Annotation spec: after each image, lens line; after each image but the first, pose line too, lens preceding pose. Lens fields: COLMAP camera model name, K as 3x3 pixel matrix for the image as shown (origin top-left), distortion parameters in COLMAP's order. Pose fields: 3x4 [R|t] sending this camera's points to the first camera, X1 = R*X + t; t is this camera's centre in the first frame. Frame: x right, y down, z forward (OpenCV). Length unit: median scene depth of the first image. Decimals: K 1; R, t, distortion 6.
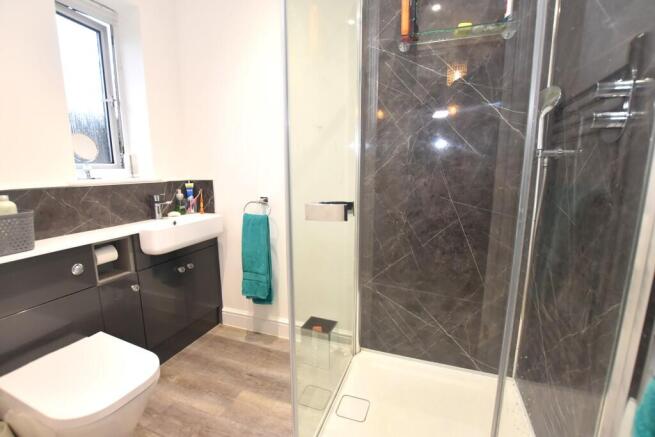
lens RADIAL K [[299.1, 0, 327.5], [0, 299.1, 218.5], [0, 0, 1]] dist [-0.026661, -0.000232]
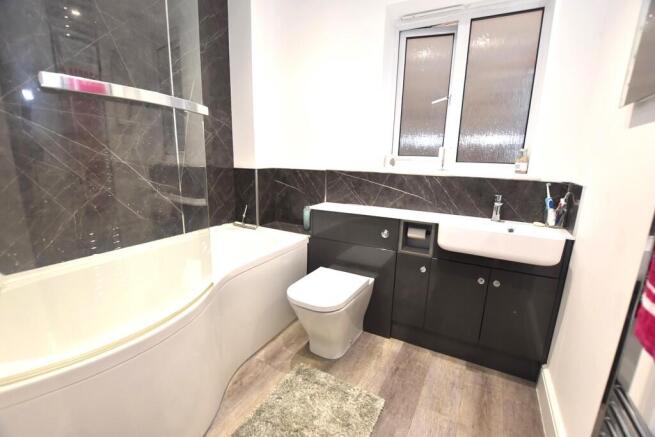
lens RADIAL K [[299.1, 0, 327.5], [0, 299.1, 218.5], [0, 0, 1]] dist [-0.026661, -0.000232]
pose [[-0.132455, 0.197372, -0.971339, 0.429250], [-0.185229, 0.957781, 0.219875, -0.127220], [0.973728, 0.209043, -0.090304, 0.713501]]
